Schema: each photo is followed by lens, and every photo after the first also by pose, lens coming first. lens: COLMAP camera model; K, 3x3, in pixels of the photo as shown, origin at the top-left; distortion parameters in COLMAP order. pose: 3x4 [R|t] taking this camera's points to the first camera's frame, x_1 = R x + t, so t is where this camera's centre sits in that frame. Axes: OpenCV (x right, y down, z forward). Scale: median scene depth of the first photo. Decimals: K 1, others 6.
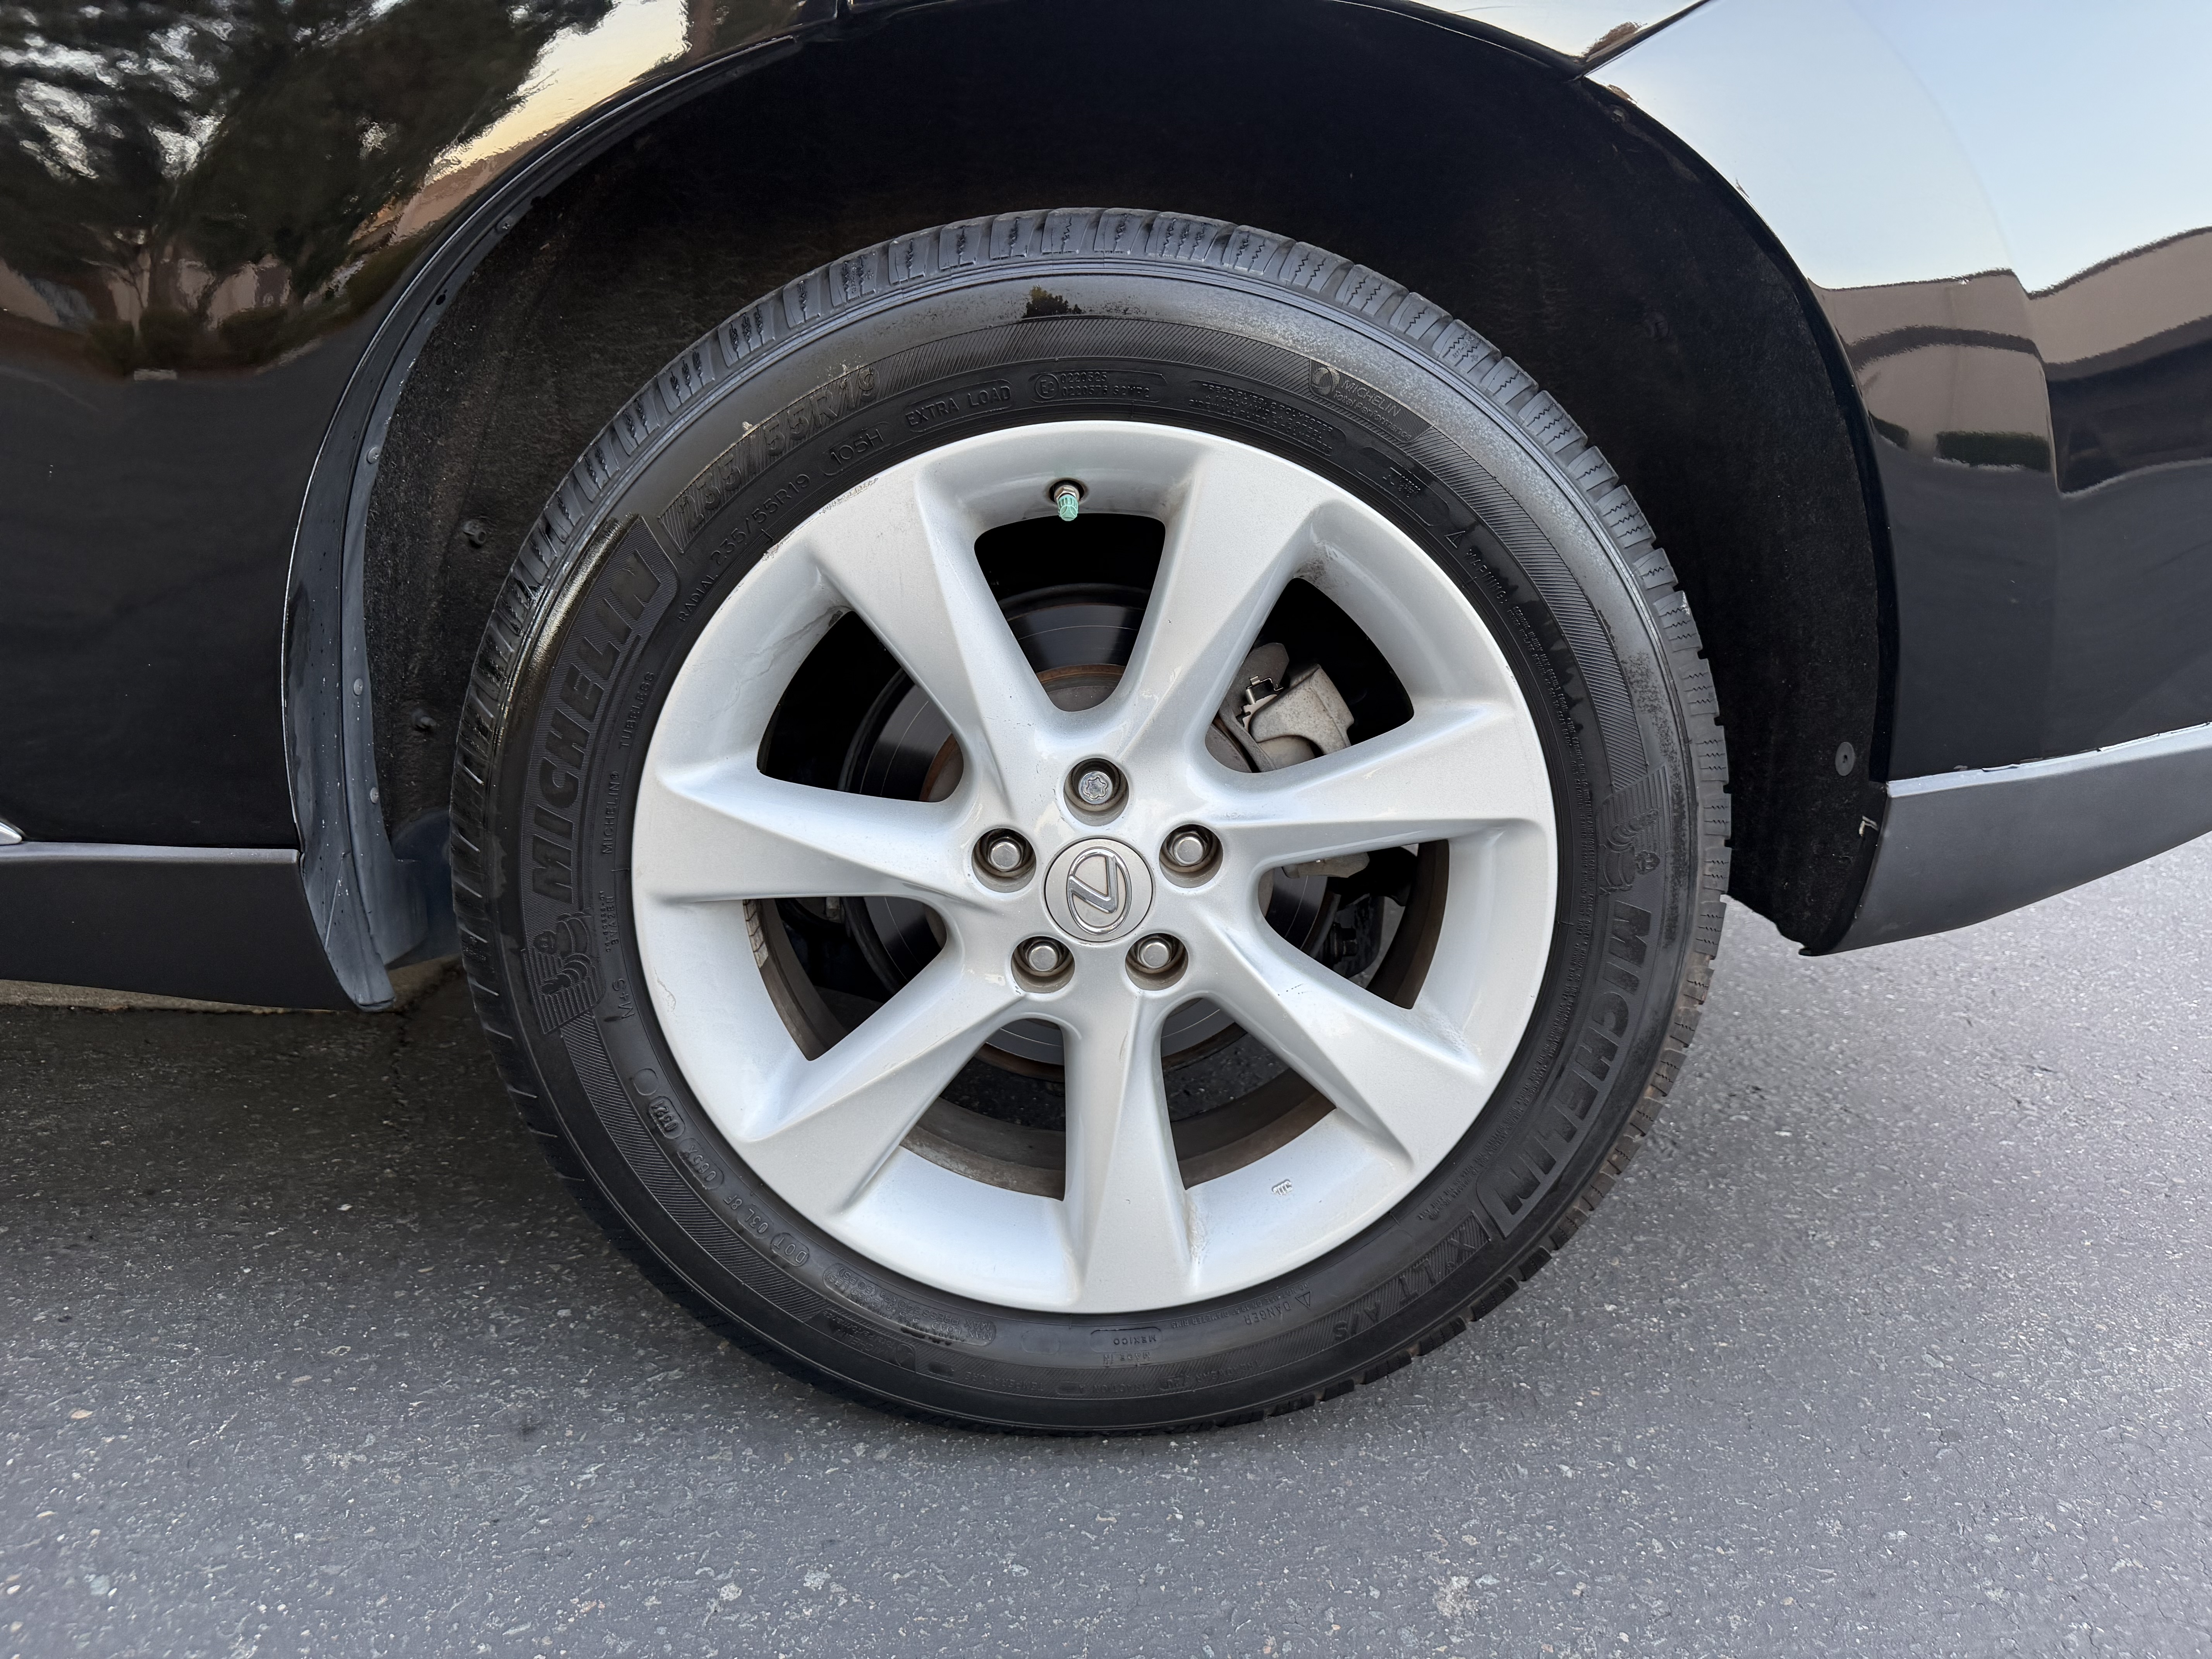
lens RADIAL K [[1584.2, 0, 1085.8], [0, 1584.2, 759.2], [0, 0, 1]] dist [0.038653, -0.050964]
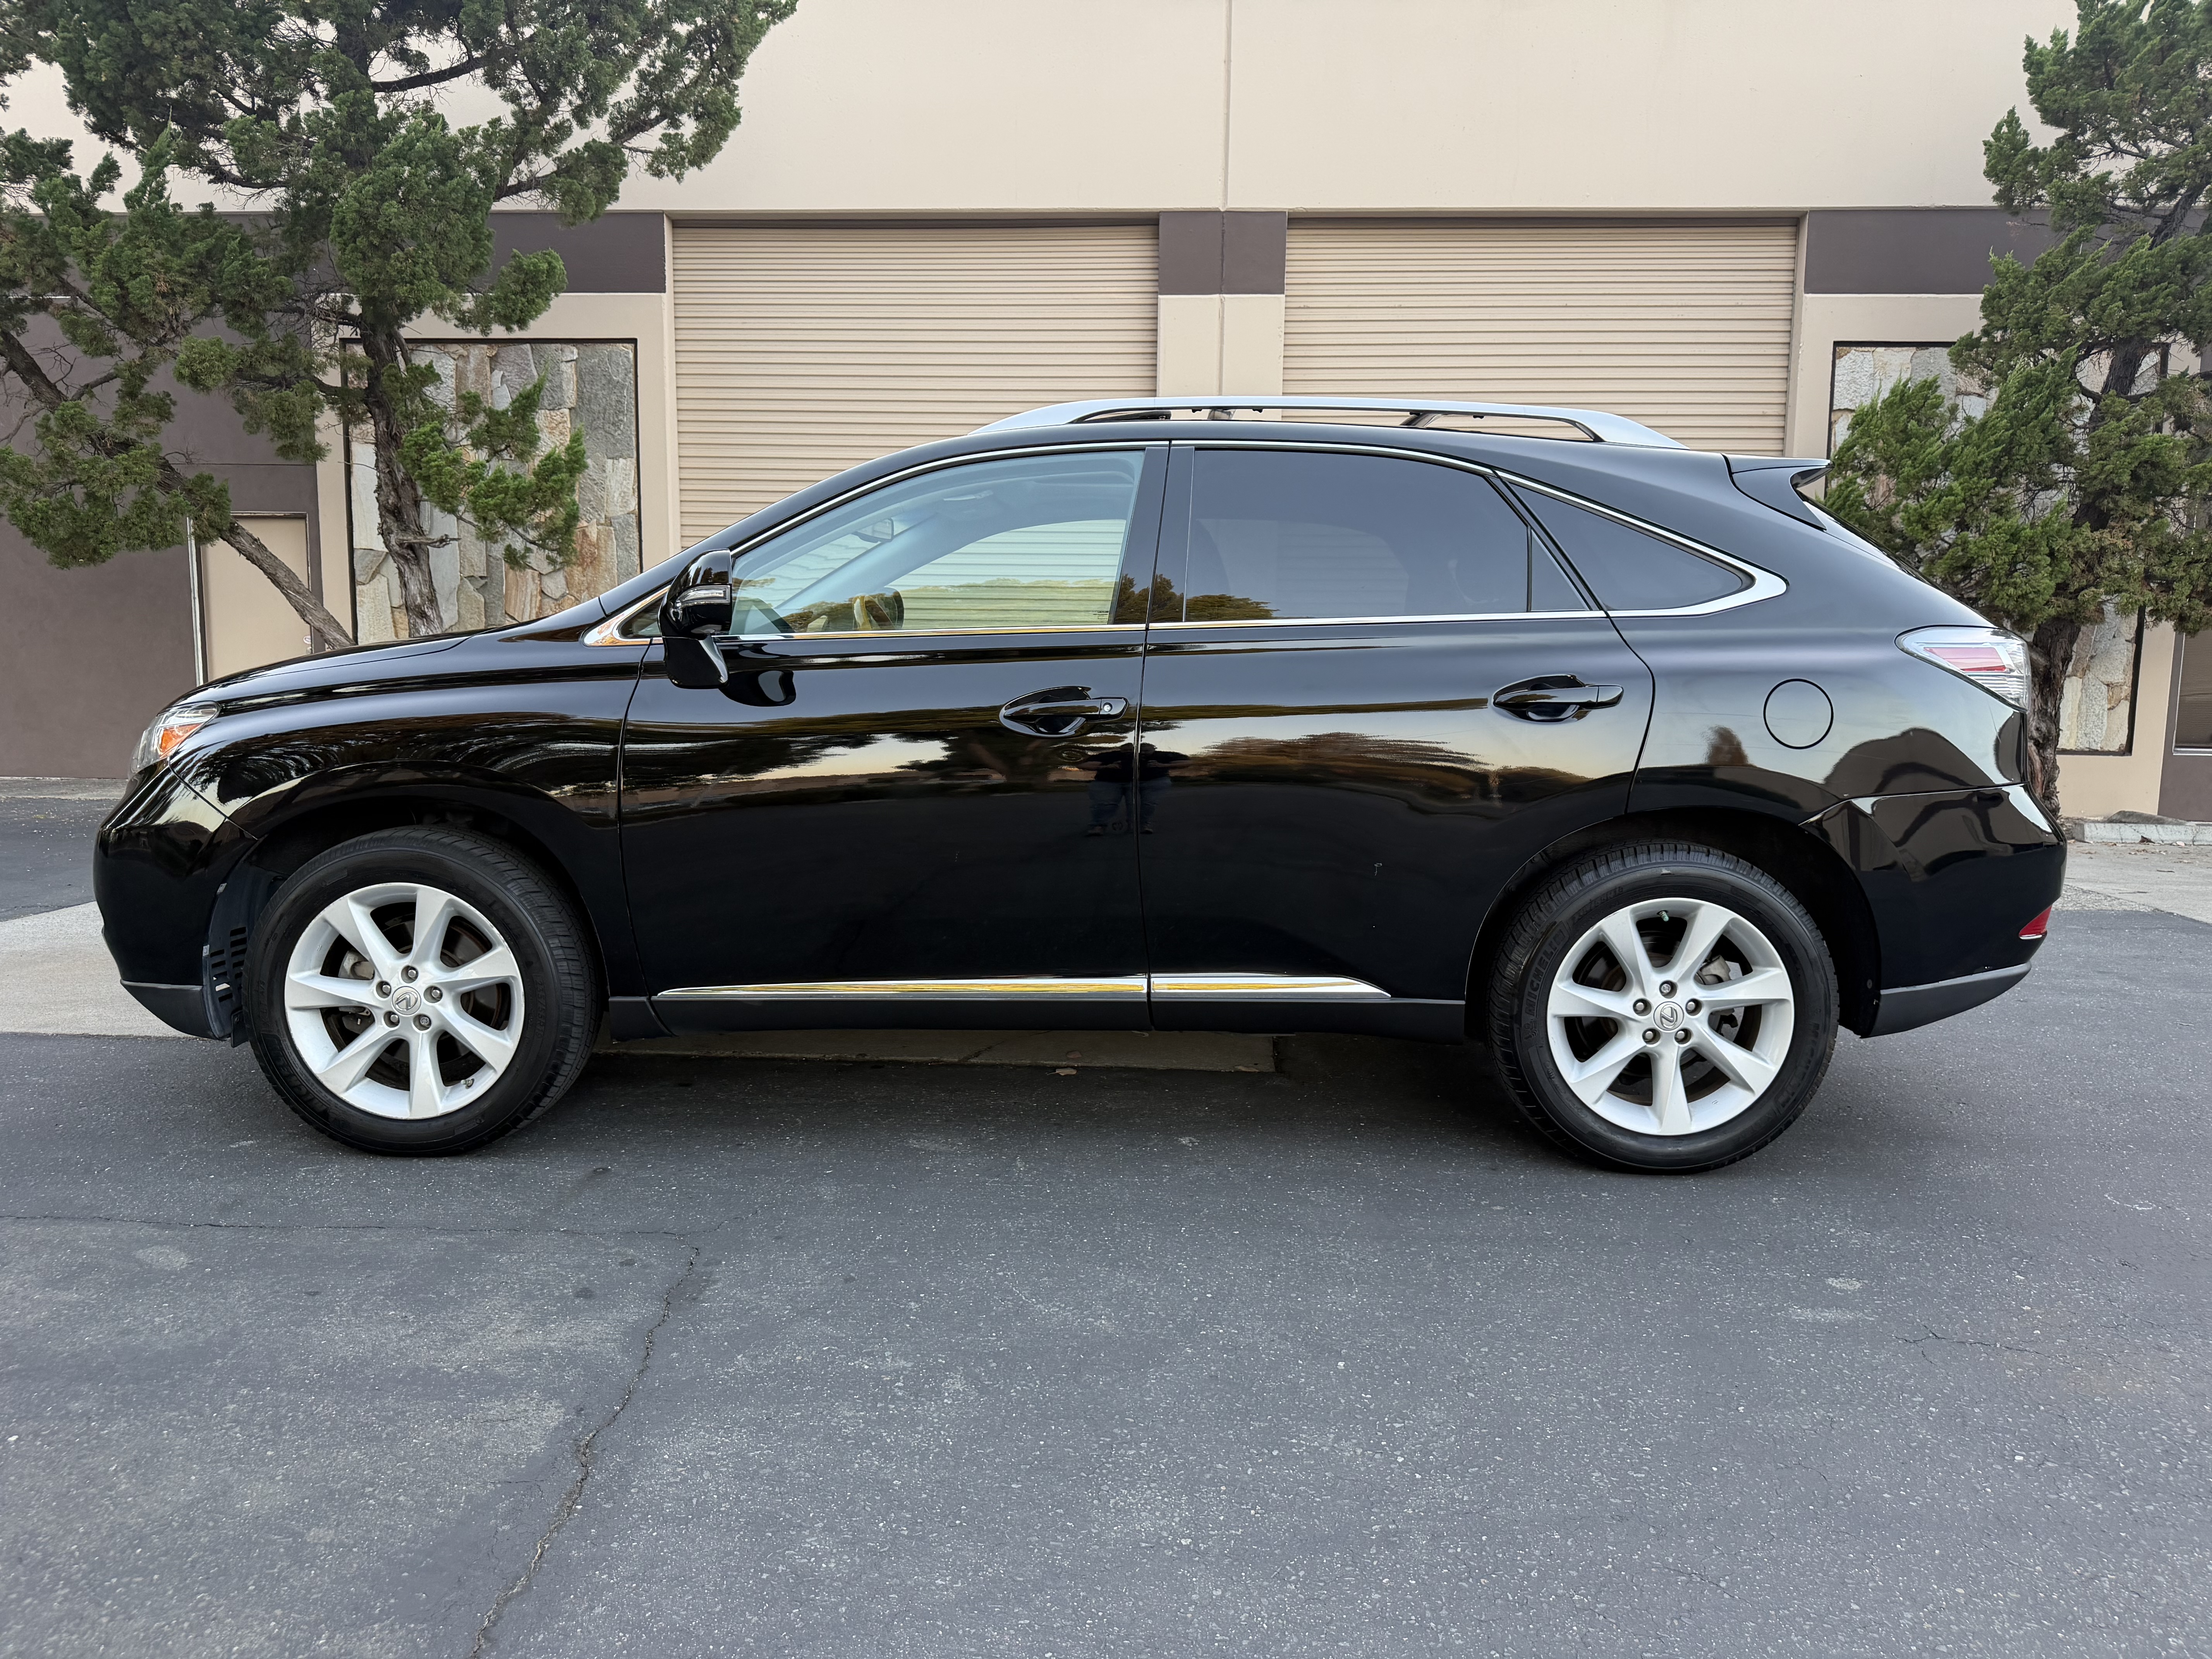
lens RADIAL K [[1584.2, 0, 1078.8], [0, 1584.2, 812.2], [0, 0, 1]] dist [0.038653, -0.050964]
pose [[0.999196, 0.010030, -0.038813, -1.245872], [-0.014808, 0.992063, -0.124868, 0.093568], [0.037252, 0.125342, 0.991414, -2.852307]]
